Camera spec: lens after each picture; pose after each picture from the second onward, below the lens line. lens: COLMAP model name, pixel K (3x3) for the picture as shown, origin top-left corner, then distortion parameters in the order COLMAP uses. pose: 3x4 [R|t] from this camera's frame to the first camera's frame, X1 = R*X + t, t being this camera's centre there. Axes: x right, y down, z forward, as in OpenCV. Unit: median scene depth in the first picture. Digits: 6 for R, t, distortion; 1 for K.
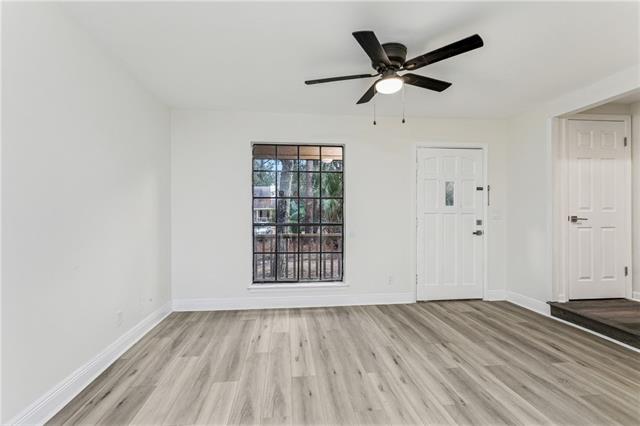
lens RADIAL K [[302.7, 0, 314.0], [0, 302.7, 213.9], [0, 0, 1]] dist [0.004687, 0.000614]
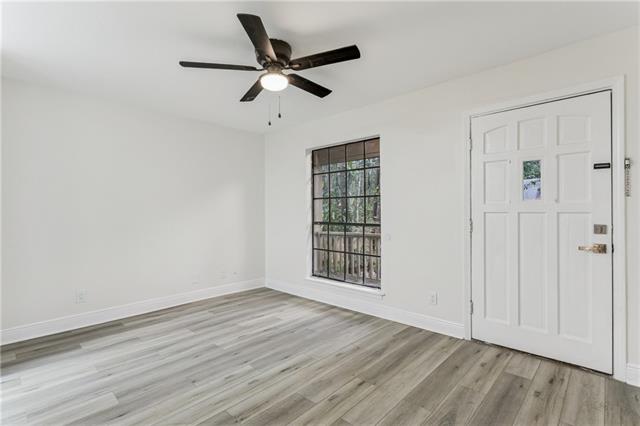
lens RADIAL K [[302.7, 0, 315.4], [0, 302.7, 213.0], [0, 0, 1]] dist [0.004687, 0.000614]
pose [[0.655300, -0.000947, -0.755368, 0.691109], [0.002260, 0.999997, 0.000707, -0.002275], [0.755366, -0.002170, 0.655300, 0.297136]]
